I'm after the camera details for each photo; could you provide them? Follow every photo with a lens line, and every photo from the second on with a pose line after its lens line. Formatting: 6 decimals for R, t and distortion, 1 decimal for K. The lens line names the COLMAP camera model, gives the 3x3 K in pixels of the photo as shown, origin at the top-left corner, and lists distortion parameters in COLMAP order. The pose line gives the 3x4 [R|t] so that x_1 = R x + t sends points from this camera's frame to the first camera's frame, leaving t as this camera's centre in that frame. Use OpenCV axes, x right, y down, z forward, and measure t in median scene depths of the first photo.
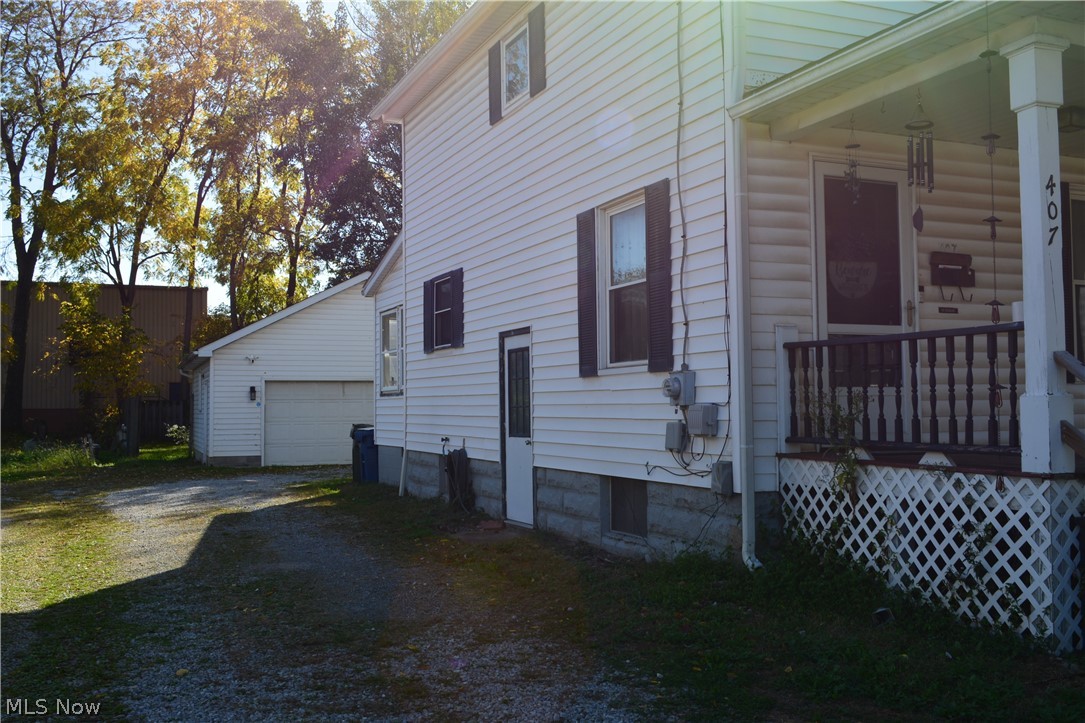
lens RADIAL K [[1114.0, 0, 542.5], [0, 1114.0, 361.5], [0, 0, 1]] dist [-0.006419, -0.009031]
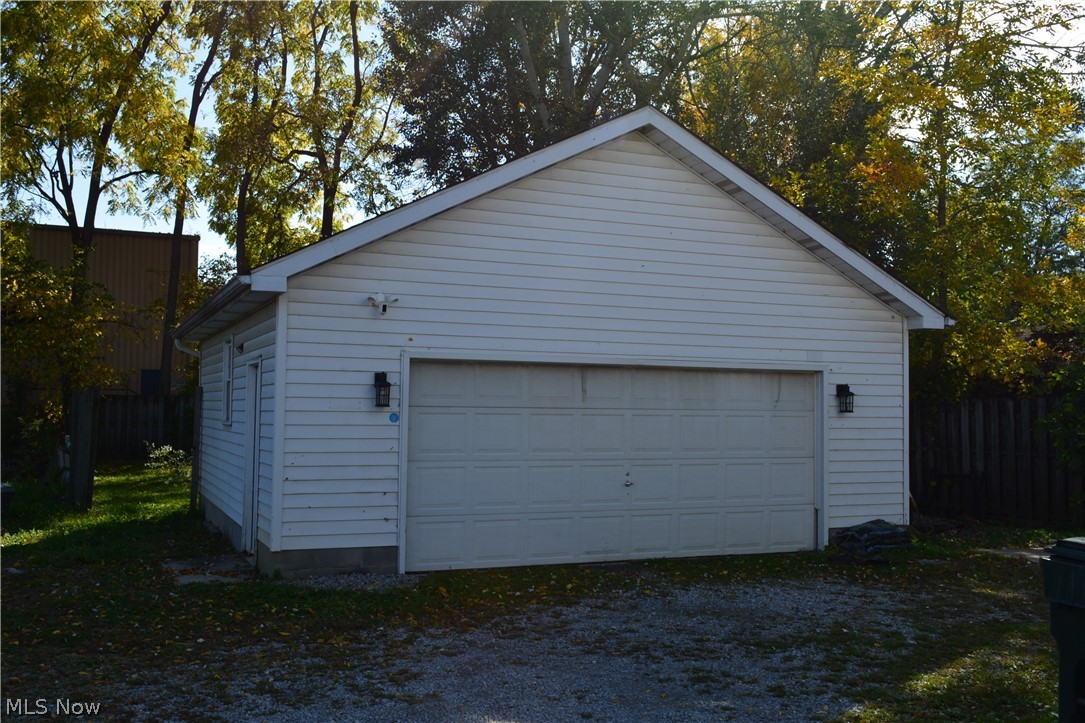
lens RADIAL K [[1114.0, 0, 542.5], [0, 1114.0, 361.5], [0, 0, 1]] dist [-0.006419, -0.009031]
pose [[0.999233, 0.023583, 0.031274, -0.131104], [-0.023554, 0.999722, -0.001282, 0.010777], [-0.031295, 0.000544, 0.999510, 0.365694]]
